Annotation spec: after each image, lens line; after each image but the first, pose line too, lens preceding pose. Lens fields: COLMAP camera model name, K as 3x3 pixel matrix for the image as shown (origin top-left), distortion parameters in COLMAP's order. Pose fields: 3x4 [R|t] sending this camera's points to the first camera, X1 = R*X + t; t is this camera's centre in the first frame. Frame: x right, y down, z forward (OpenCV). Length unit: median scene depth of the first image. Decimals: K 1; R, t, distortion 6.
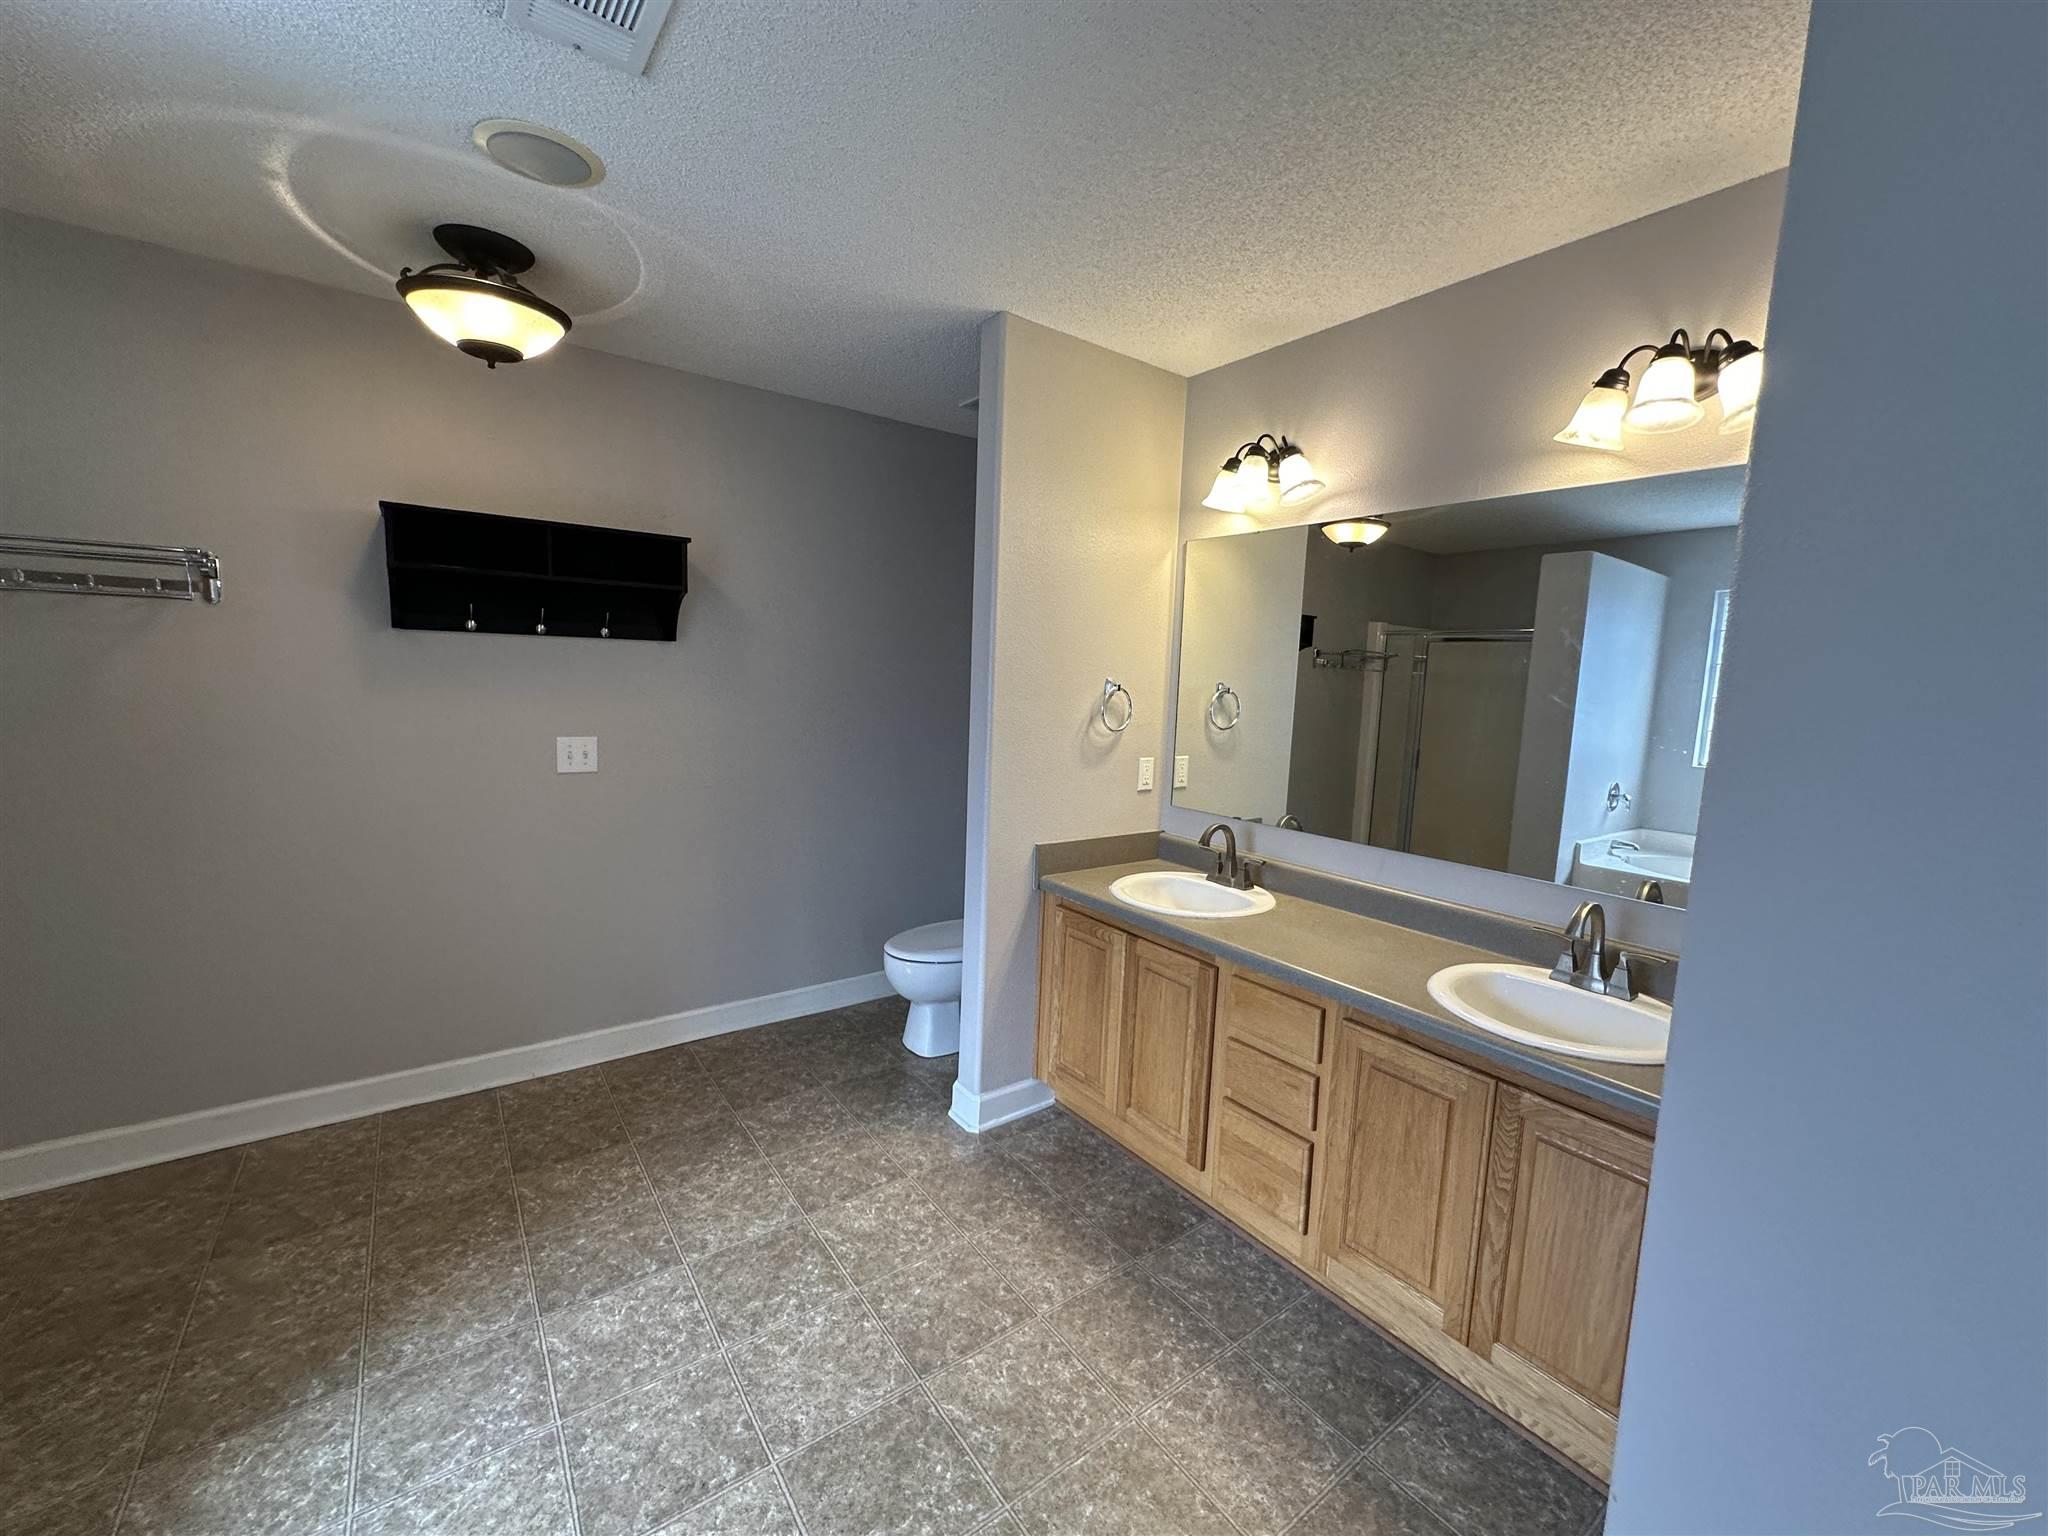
lens RADIAL K [[815.8, 0, 1024.9], [0, 815.8, 765.9], [0, 0, 1]] dist [-0.000376, 0.000078]
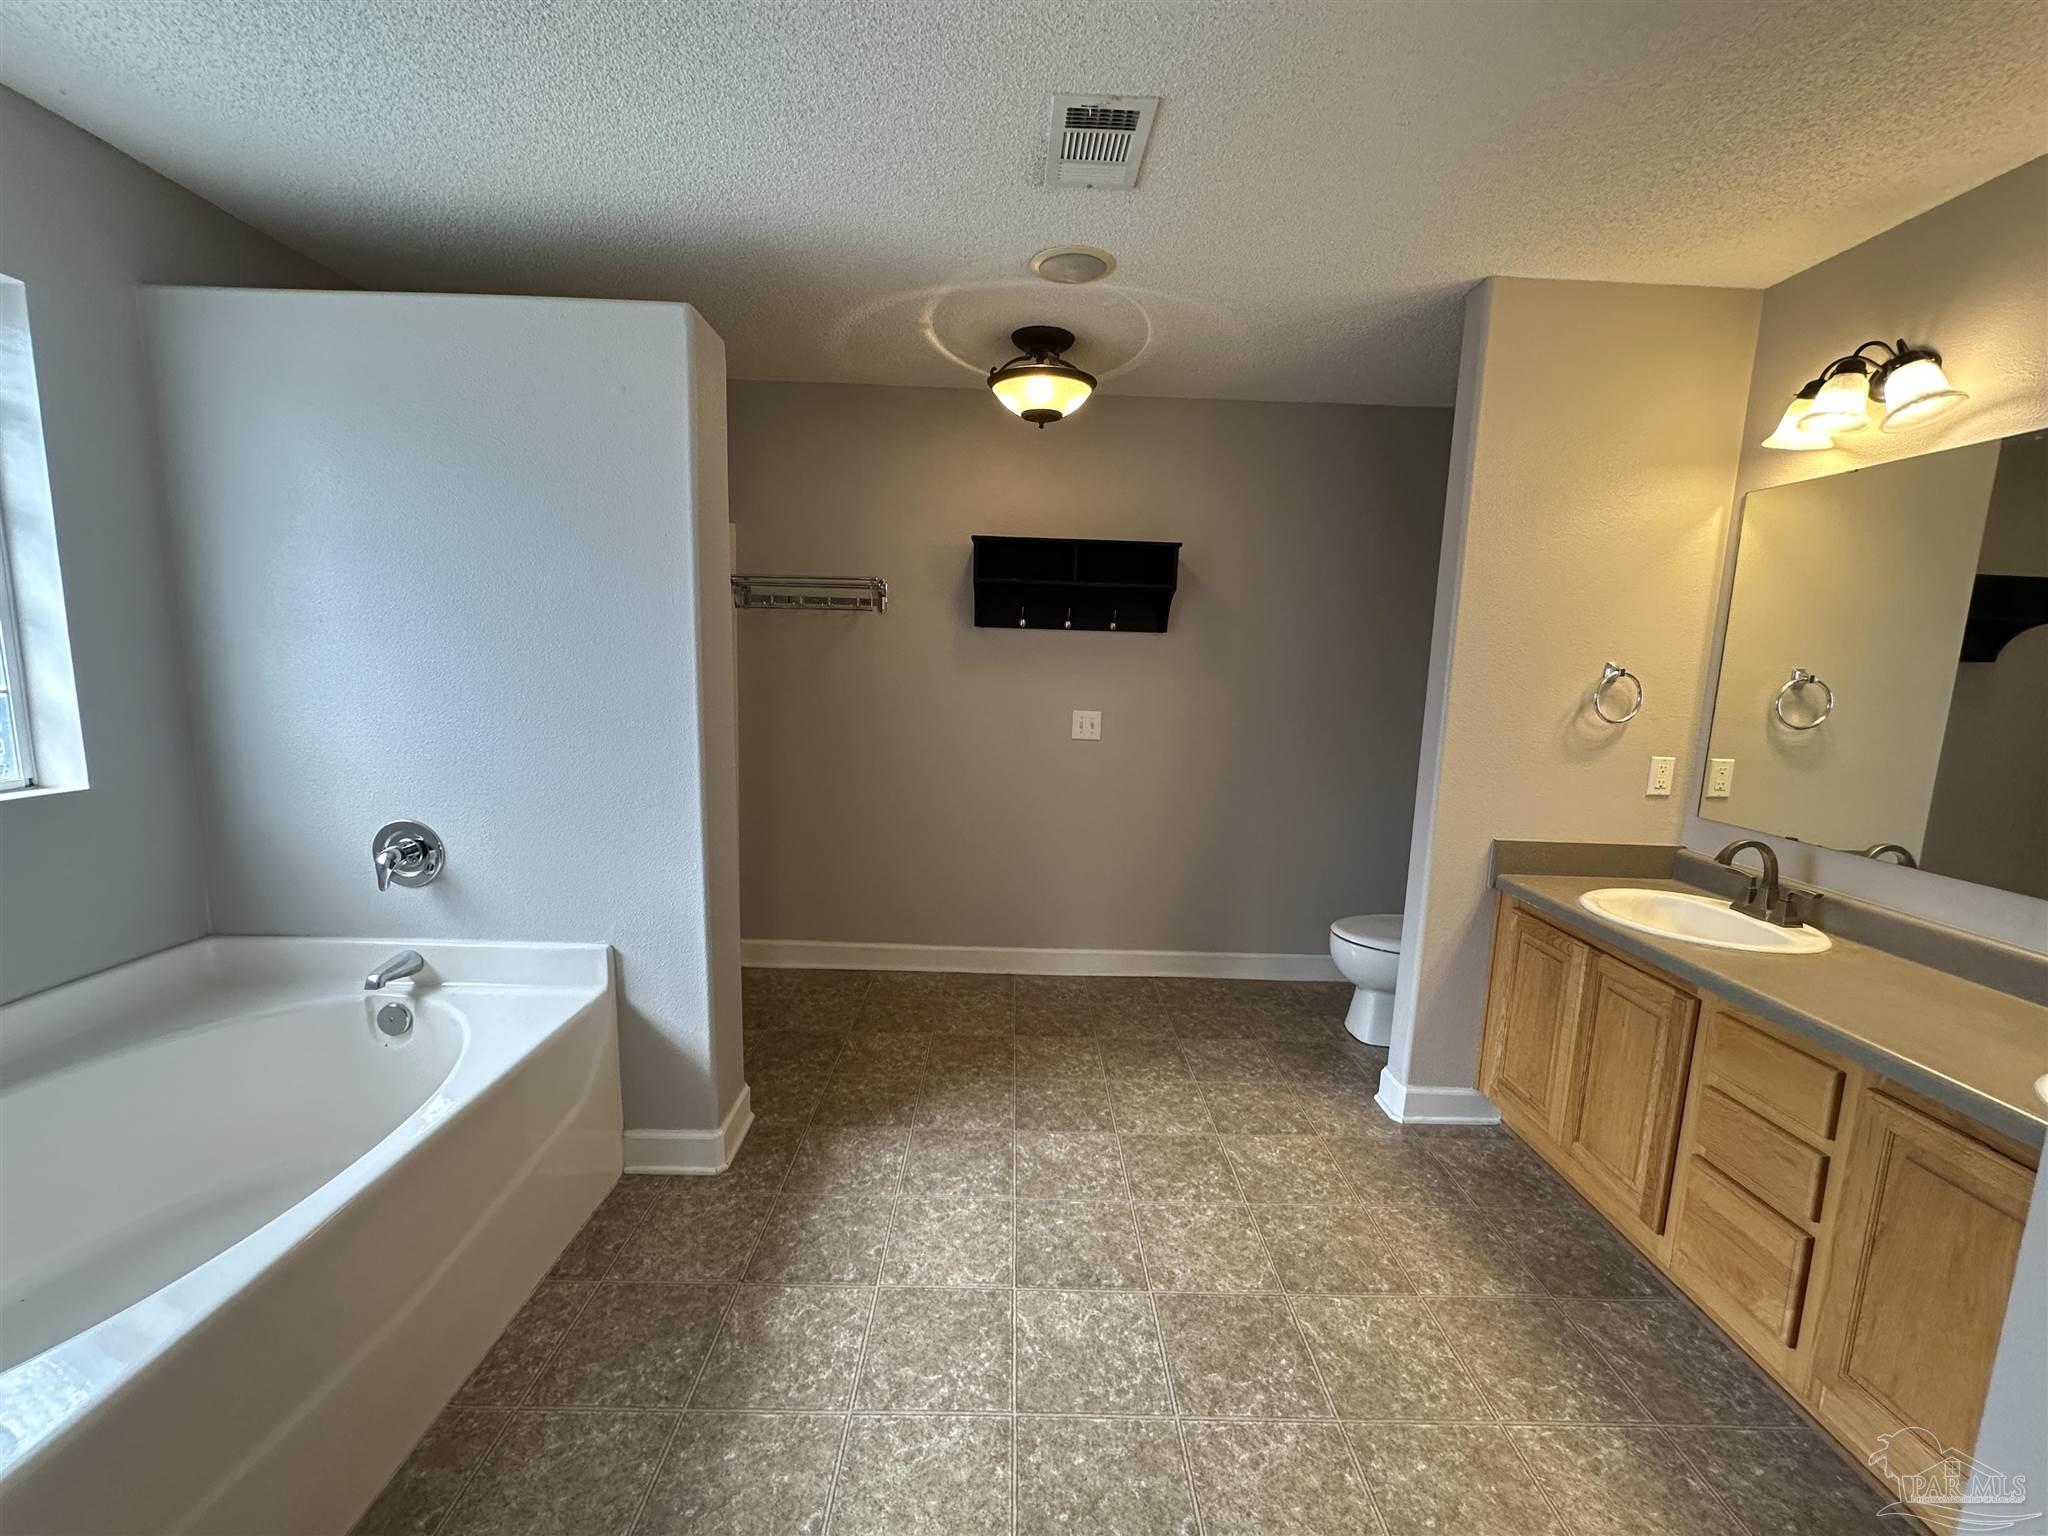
lens RADIAL K [[815.8, 0, 1024.9], [0, 815.8, 765.9], [0, 0, 1]] dist [-0.000376, 0.000078]
pose [[0.811359, 0.071233, -0.580191, 0.129290], [-0.070312, 0.997234, 0.024109, 0.031392], [0.580304, 0.021233, 0.814123, -0.085290]]
